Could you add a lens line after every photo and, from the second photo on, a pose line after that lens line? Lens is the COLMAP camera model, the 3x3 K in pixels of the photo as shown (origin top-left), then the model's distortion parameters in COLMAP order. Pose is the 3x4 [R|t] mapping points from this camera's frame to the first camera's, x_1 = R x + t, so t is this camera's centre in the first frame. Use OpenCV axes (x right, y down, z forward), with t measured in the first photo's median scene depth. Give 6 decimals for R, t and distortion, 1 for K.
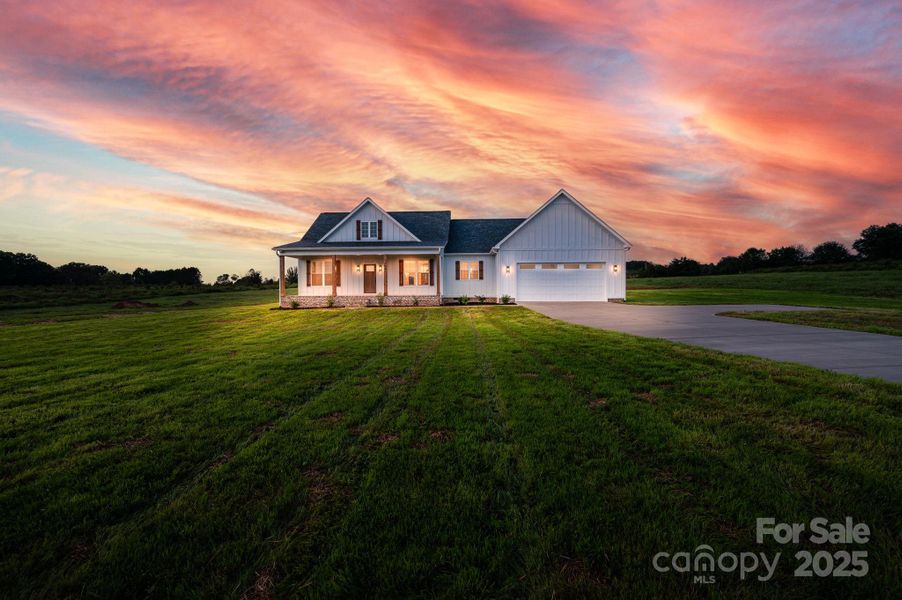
lens RADIAL K [[349.0, 0, 451.0], [0, 349.0, 300.0], [0, 0, 1]] dist [0.000362, 0.000237]
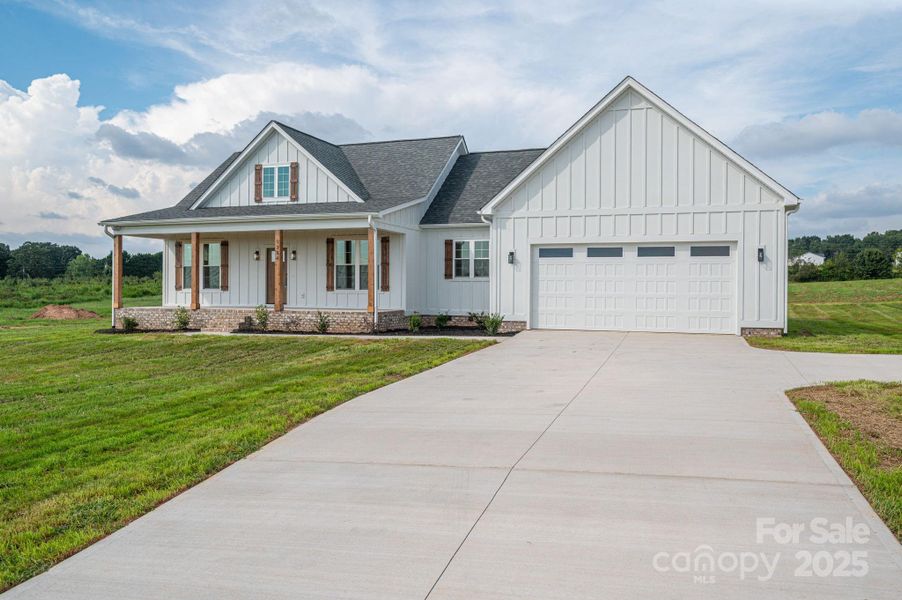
lens RADIAL K [[711.0, 0, 444.4], [0, 711.0, 297.5], [0, 0, 1]] dist [0.001513, -0.001338]
pose [[0.953628, 0.012600, -0.300724, 0.325437], [-0.017999, 0.999723, -0.015191, -0.018002], [0.300450, 0.019899, 0.953590, 0.069616]]
